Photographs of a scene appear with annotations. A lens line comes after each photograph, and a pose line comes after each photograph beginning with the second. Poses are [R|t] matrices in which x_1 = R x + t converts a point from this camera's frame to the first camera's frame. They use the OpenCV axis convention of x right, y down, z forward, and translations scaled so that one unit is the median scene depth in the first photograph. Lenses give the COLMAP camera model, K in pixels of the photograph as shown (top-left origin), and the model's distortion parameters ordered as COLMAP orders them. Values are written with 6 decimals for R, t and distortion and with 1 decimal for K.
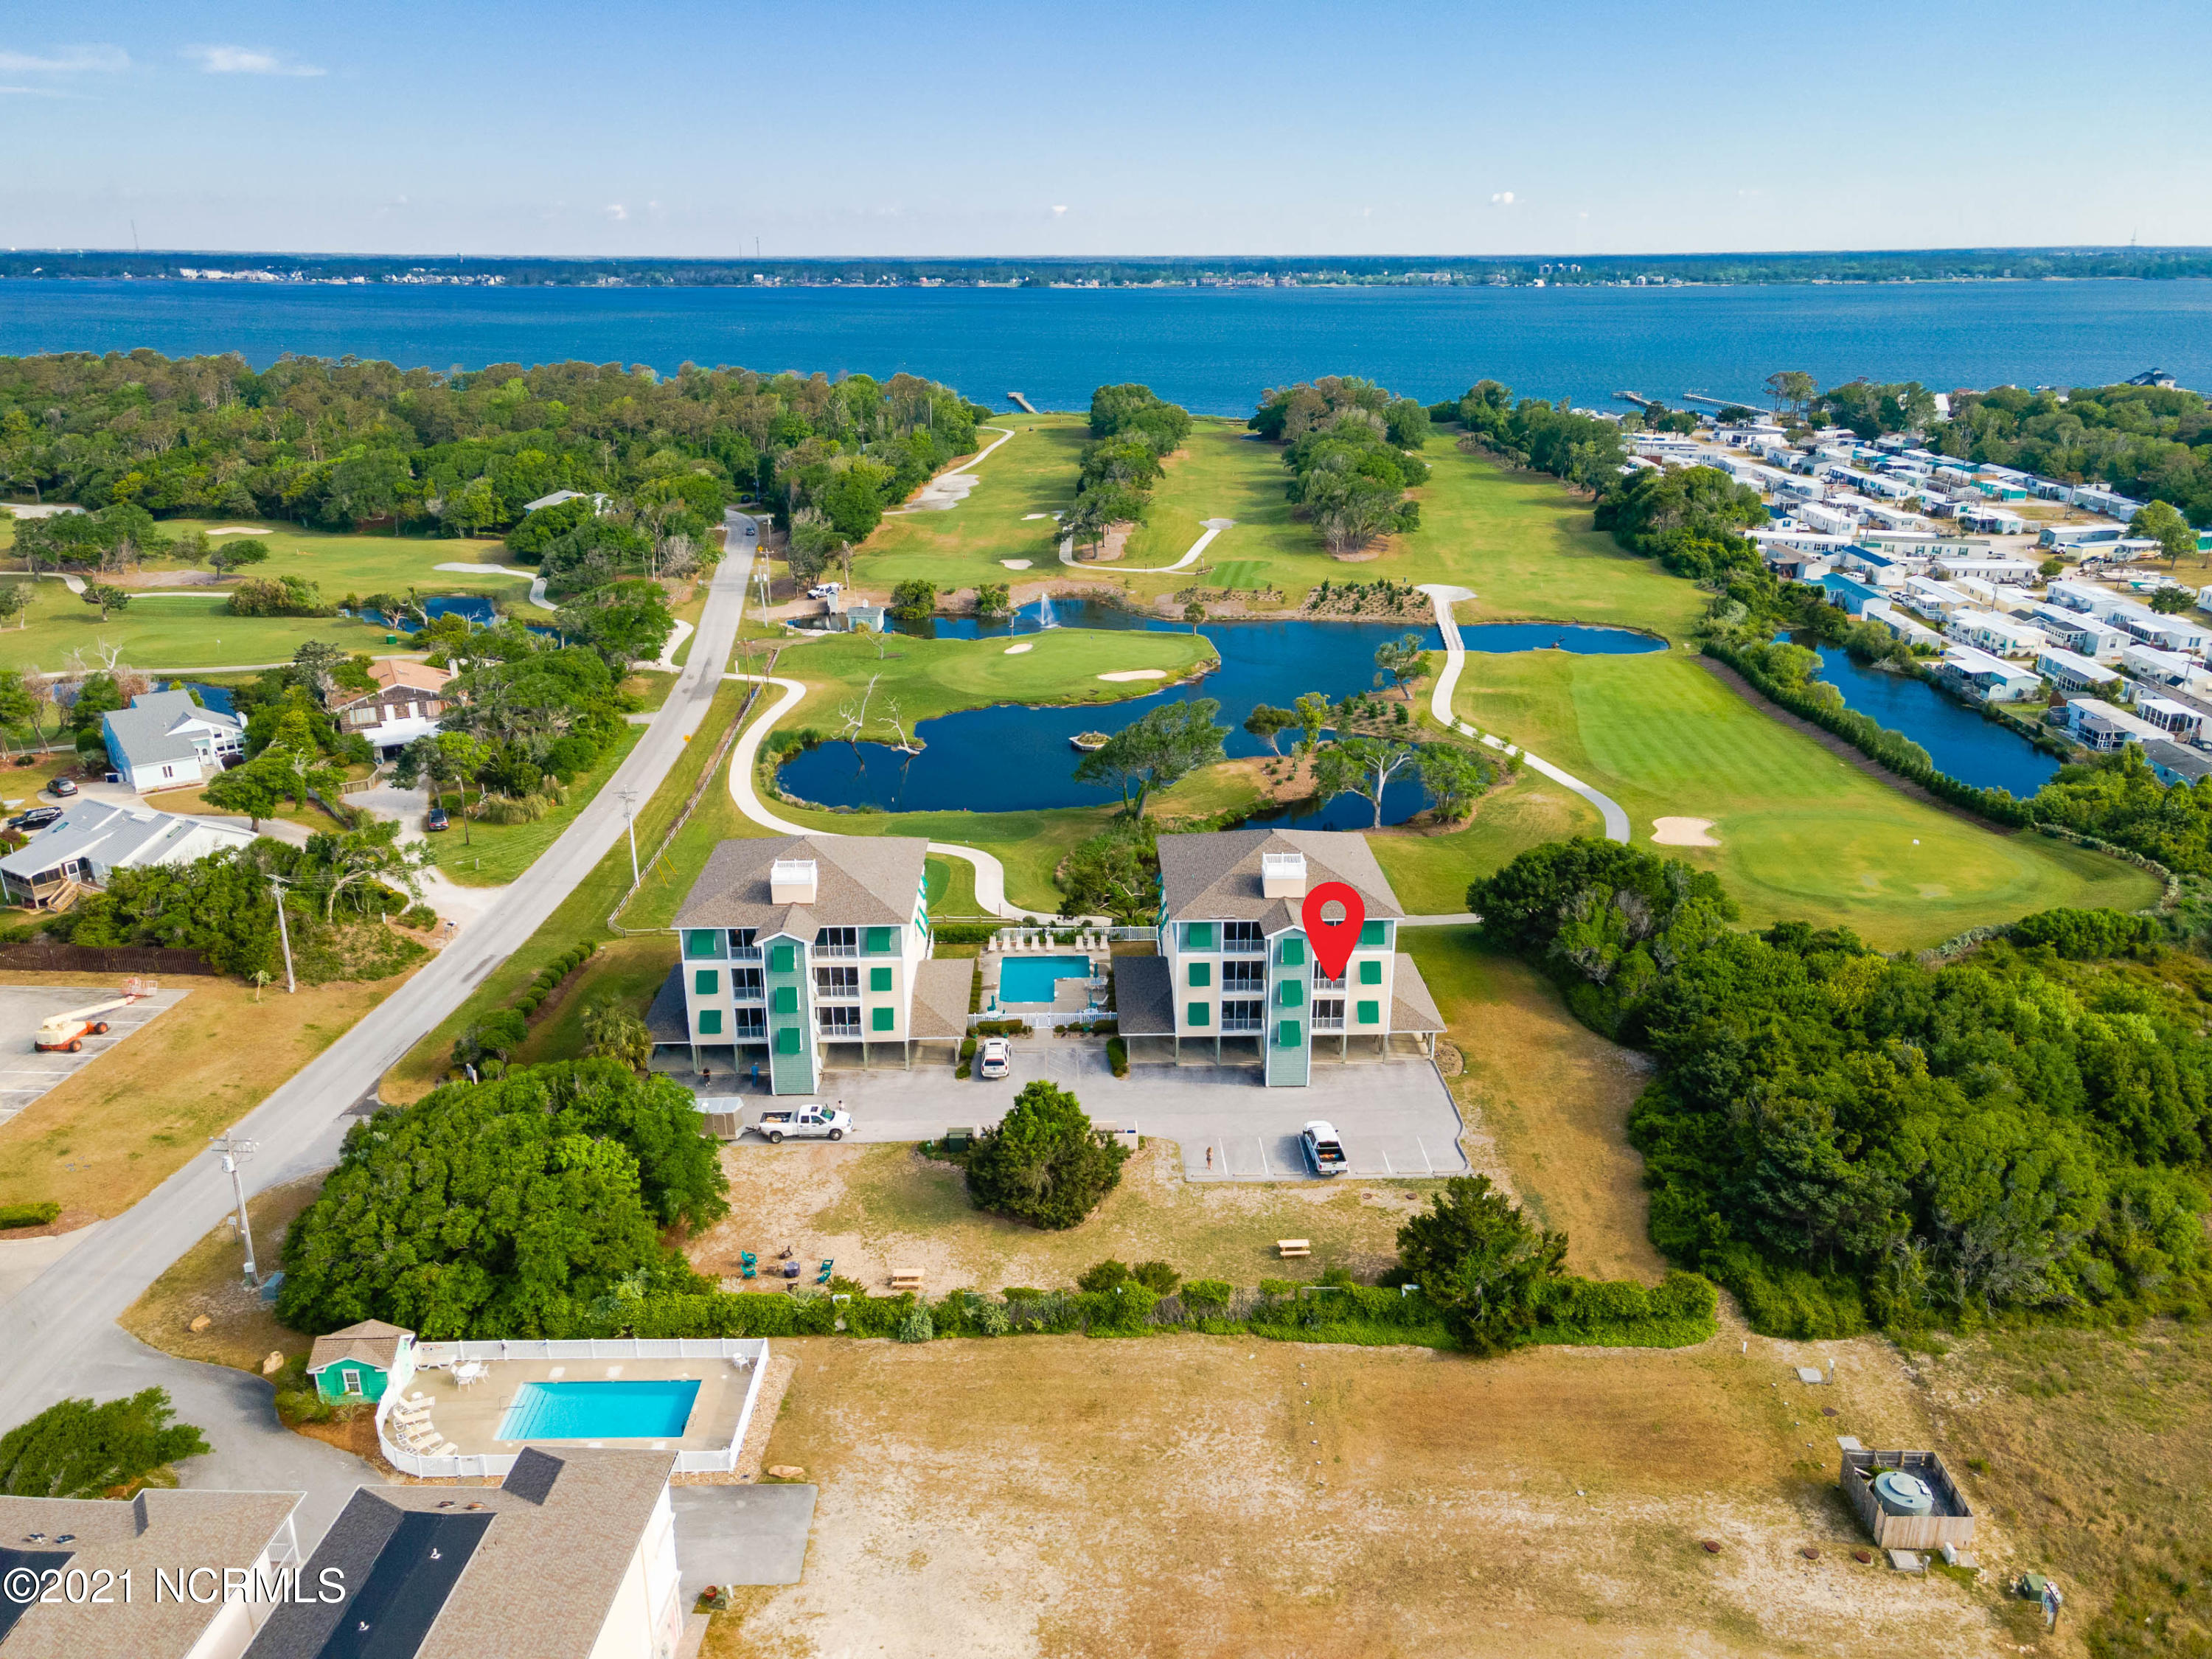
lens RADIAL K [[1668.8, 0, 1107.2], [0, 1668.8, 820.6], [0, 0, 1]] dist [0.030772, 0.012079]
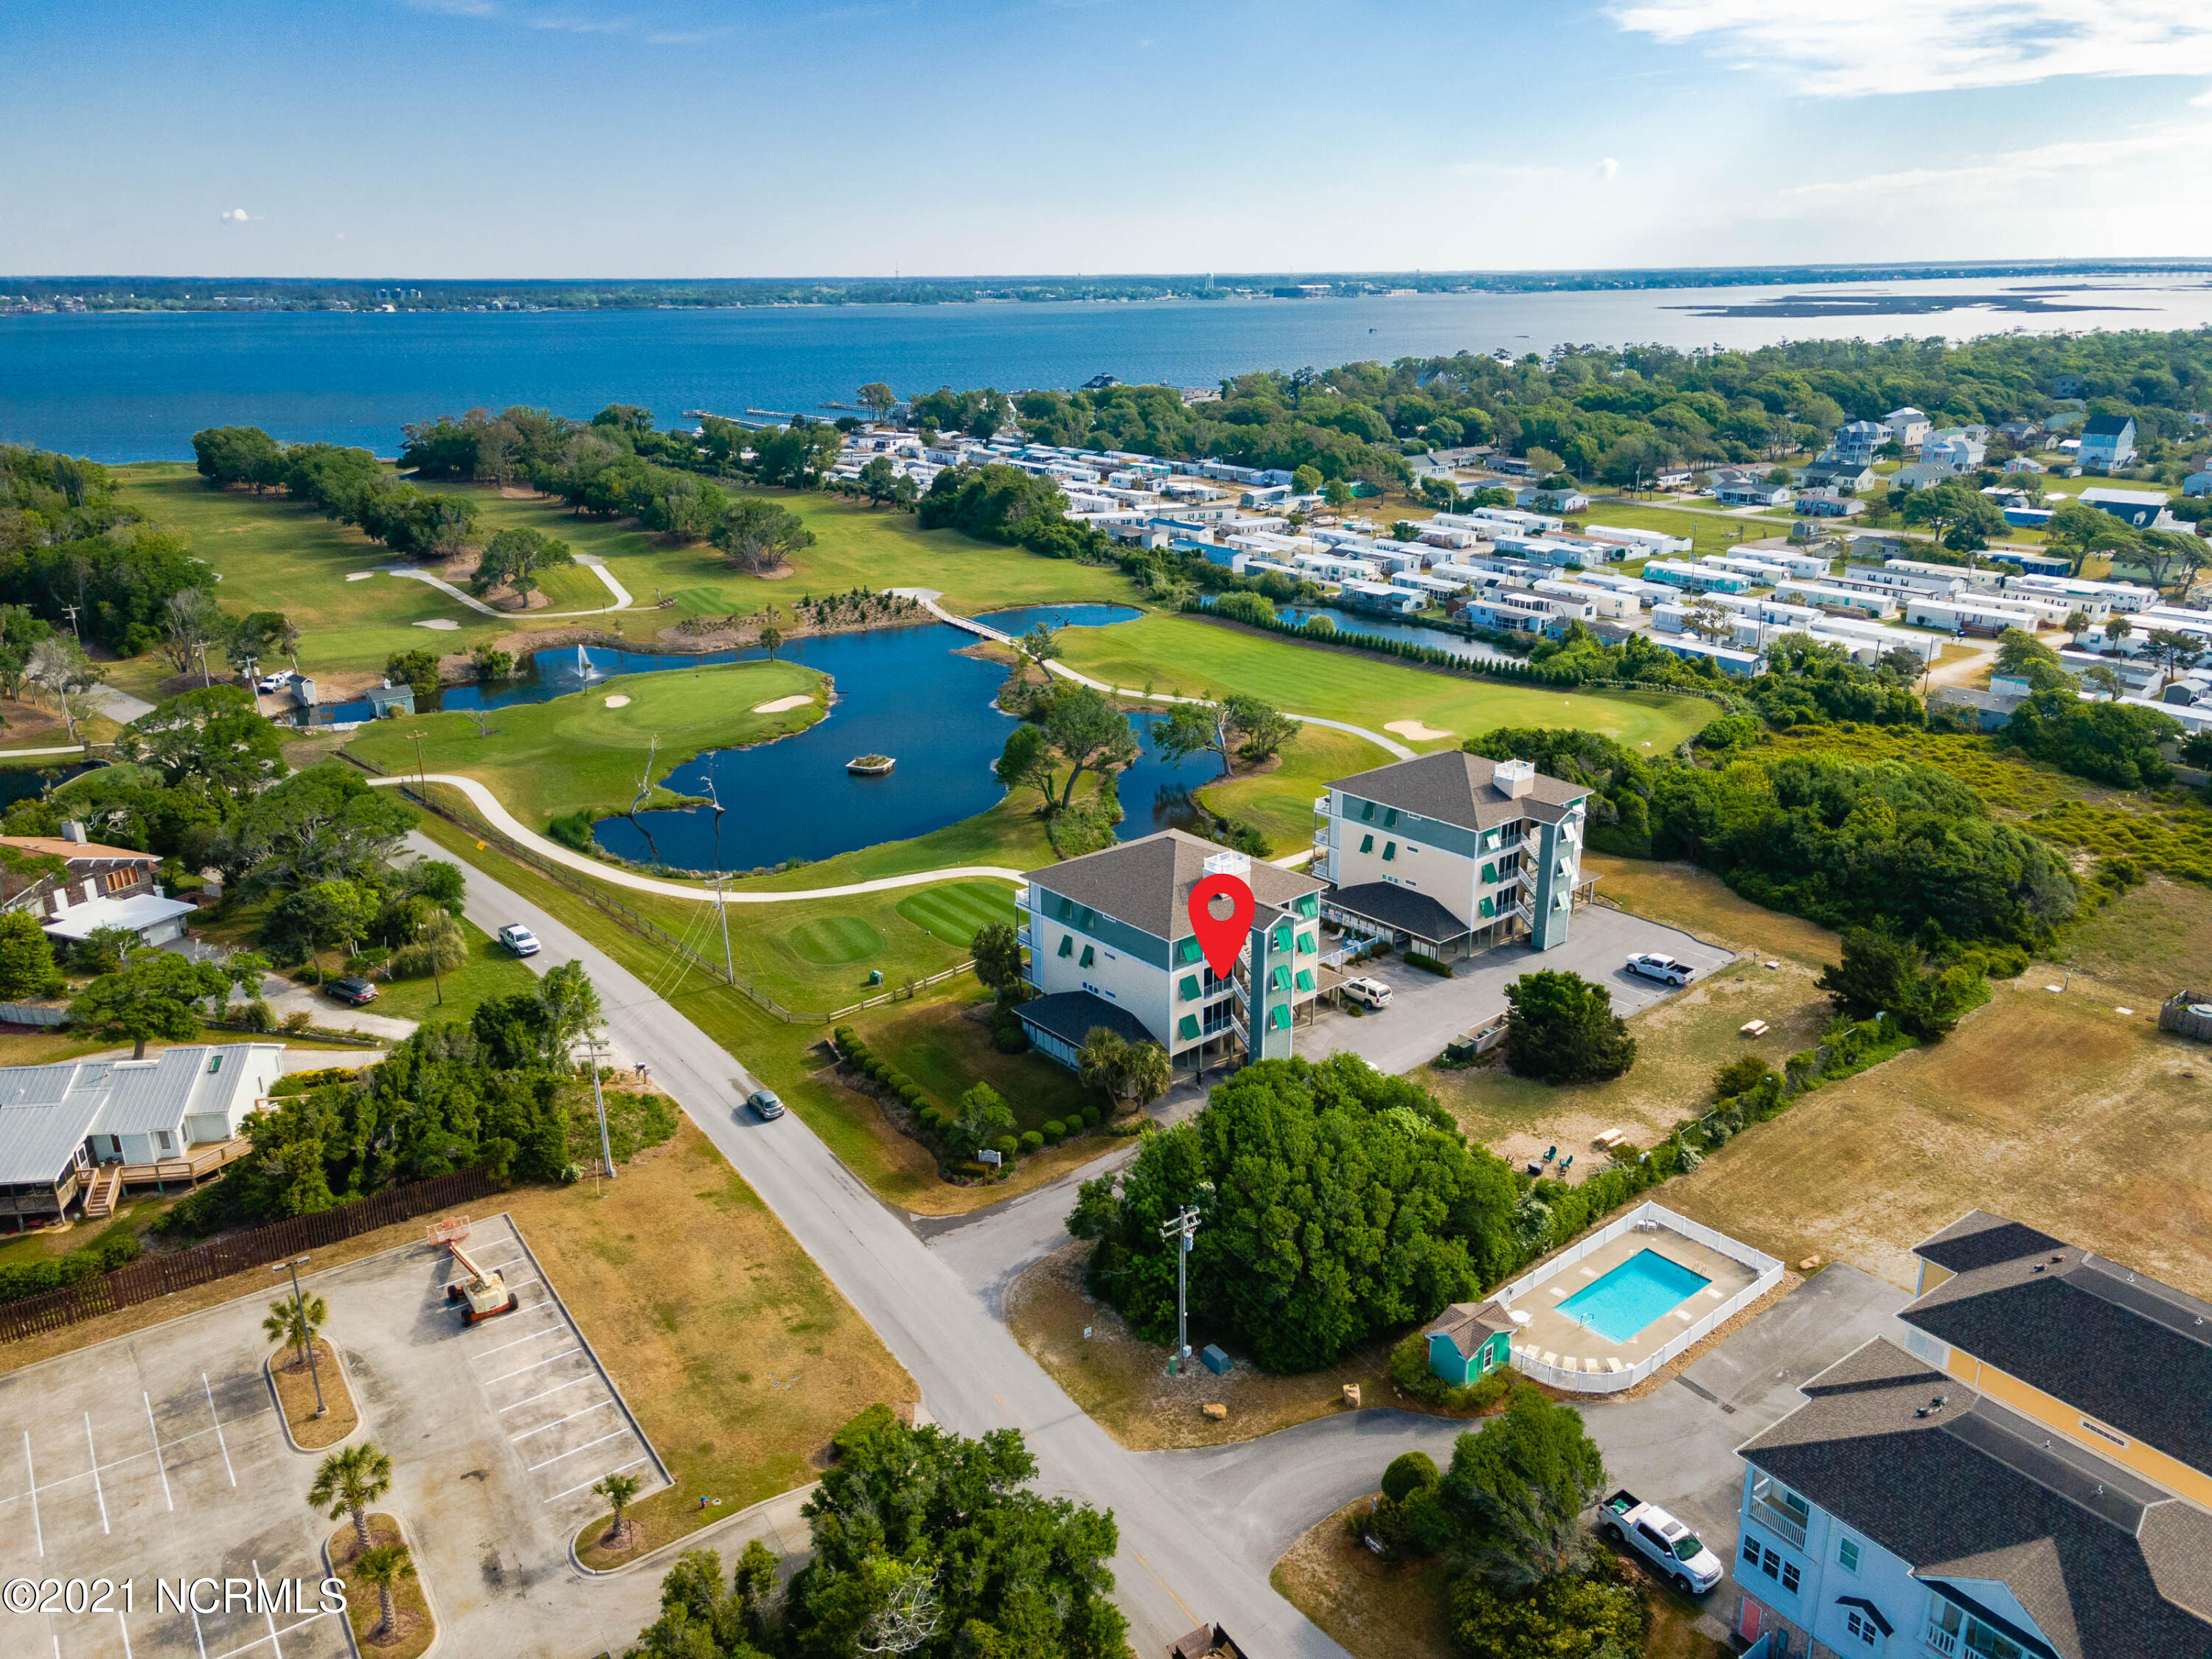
lens RADIAL K [[1668.8, 0, 1122.0], [0, 1668.8, 822.7], [0, 0, 1]] dist [0.030772, 0.012079]
pose [[0.762976, -0.205624, 0.612851, -0.378680], [0.213558, 0.975008, 0.061263, -0.031524], [-0.610132, 0.084137, 0.787820, 0.096595]]
